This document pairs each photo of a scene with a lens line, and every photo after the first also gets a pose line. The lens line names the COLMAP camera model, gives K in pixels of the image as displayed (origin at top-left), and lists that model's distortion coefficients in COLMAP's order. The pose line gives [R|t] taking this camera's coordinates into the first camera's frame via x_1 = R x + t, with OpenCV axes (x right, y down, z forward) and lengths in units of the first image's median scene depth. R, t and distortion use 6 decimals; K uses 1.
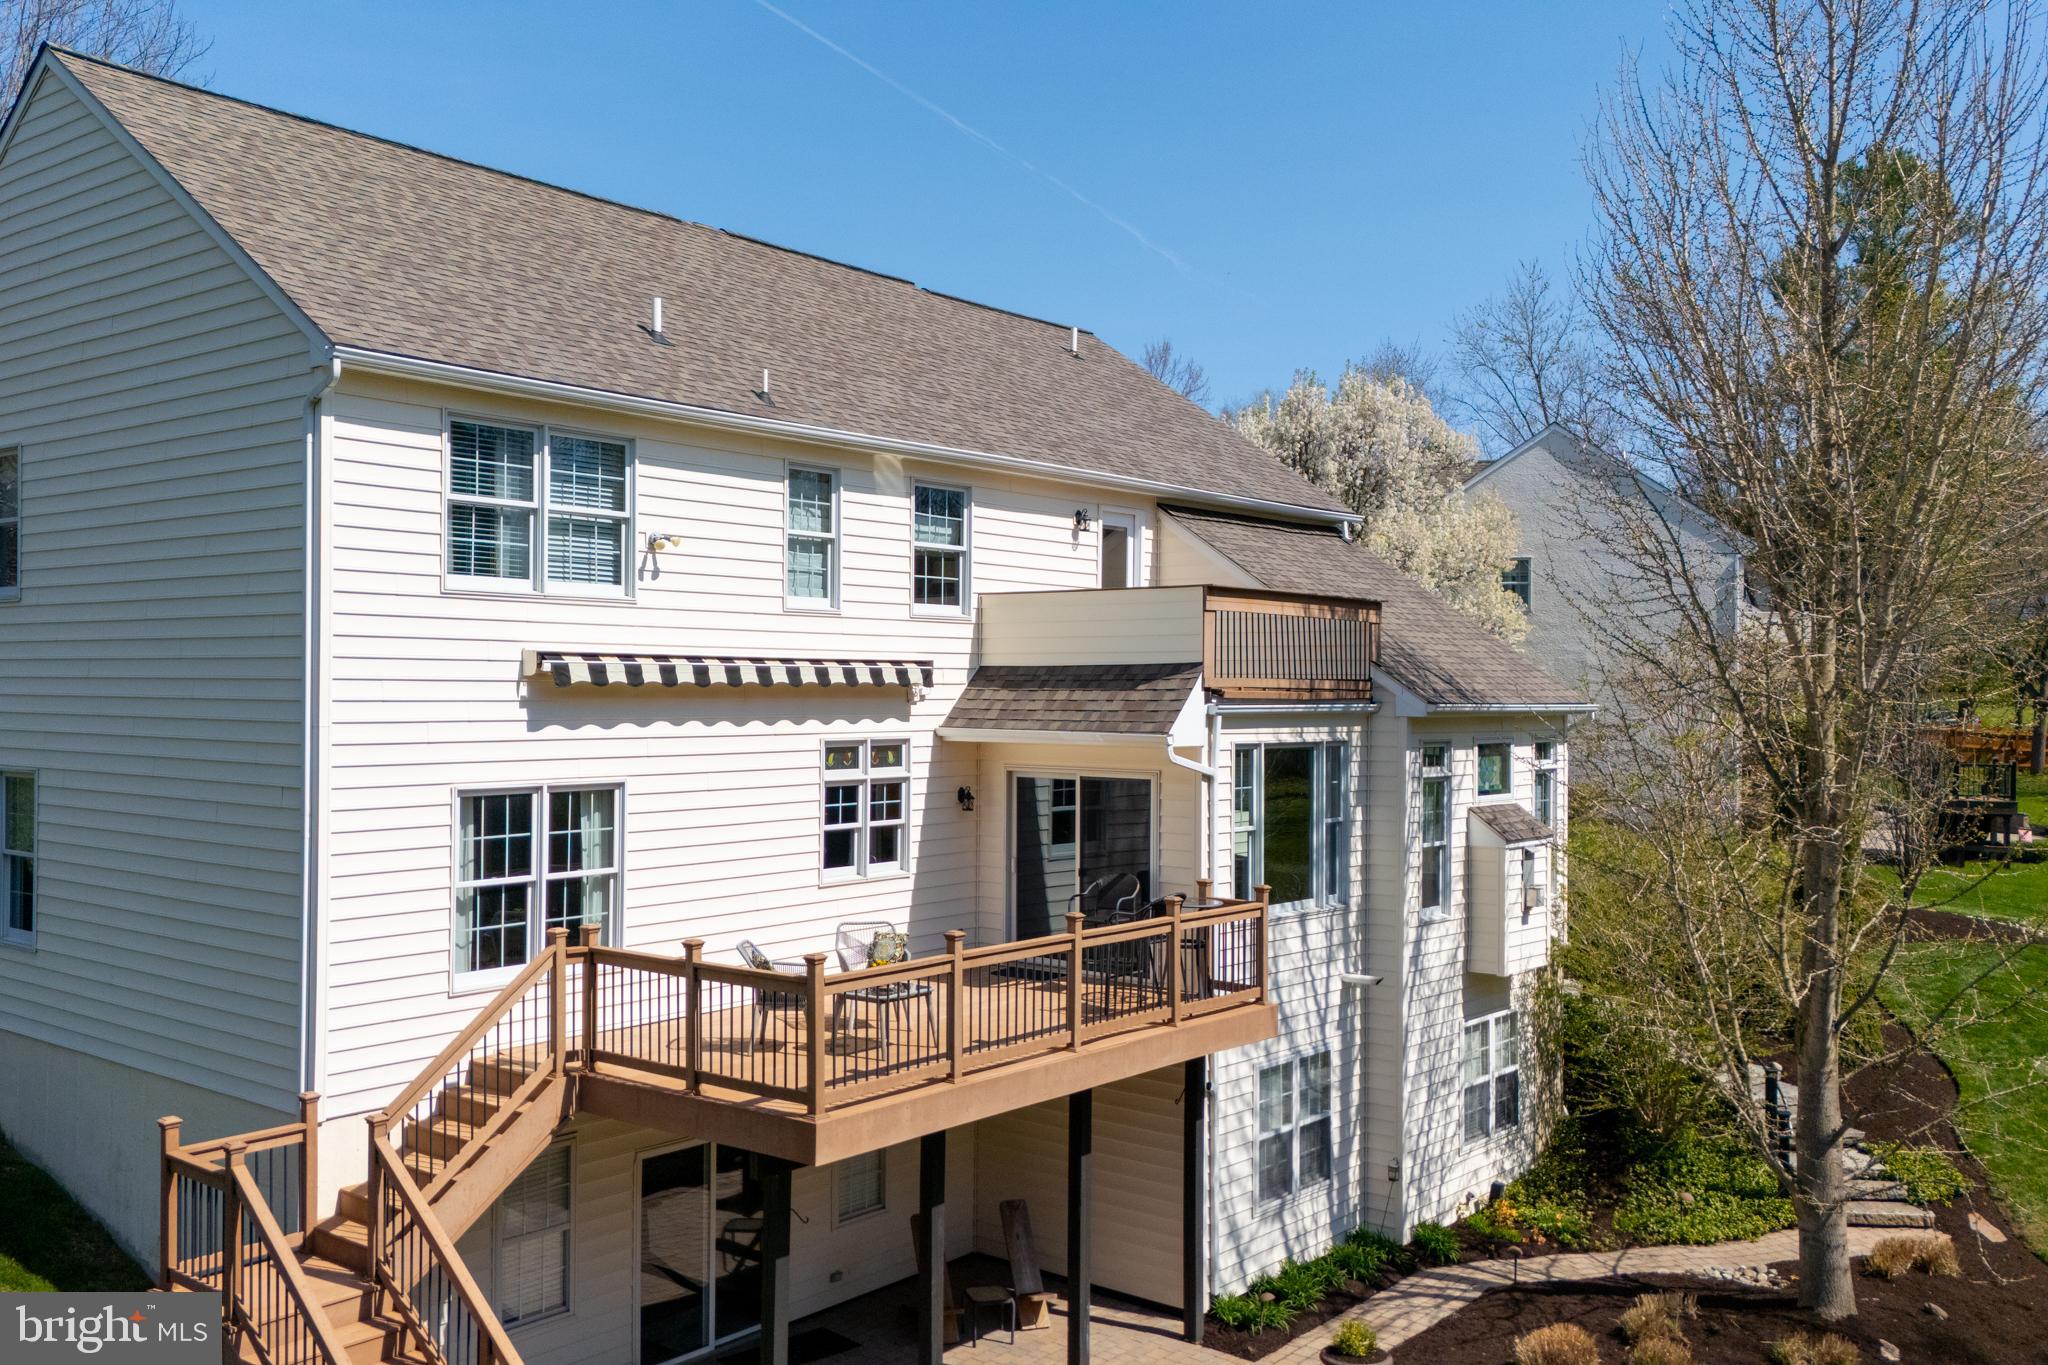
lens RADIAL K [[1685.7, 0, 1043.6], [0, 1685.7, 676.2], [0, 0, 1]] dist [0.041674, -0.012417]
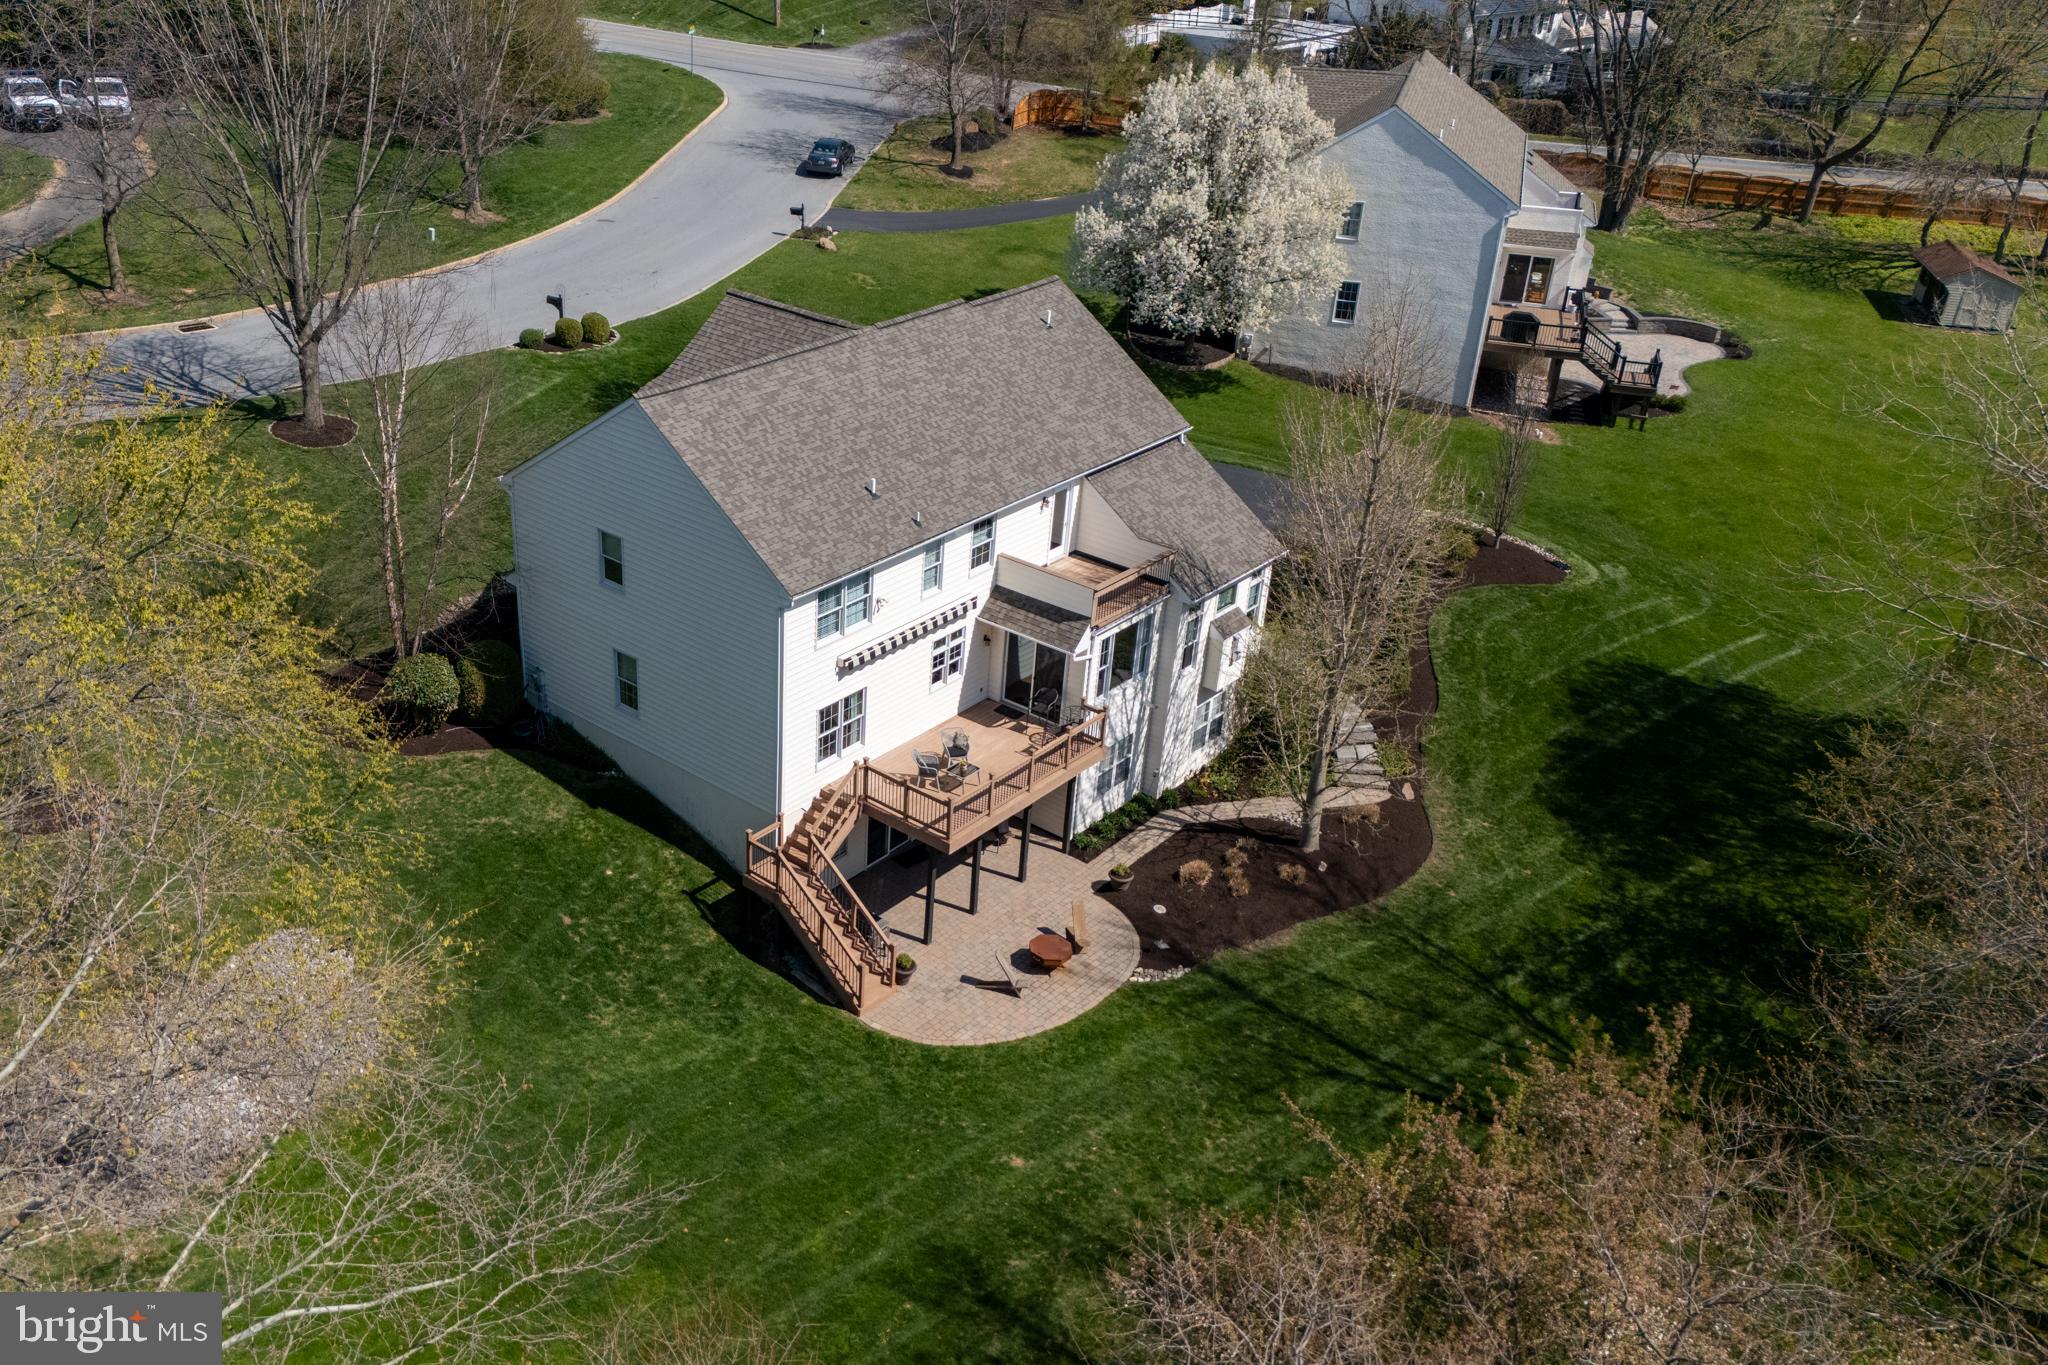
lens RADIAL K [[1685.7, 0, 1012.3], [0, 1685.7, 684.9], [0, 0, 1]] dist [0.041674, -0.012417]
pose [[0.997497, 0.053906, 0.045749, -0.116700], [-0.069262, 0.874967, 0.479203, -1.014670], [-0.014197, -0.481172, 0.876511, -1.098373]]
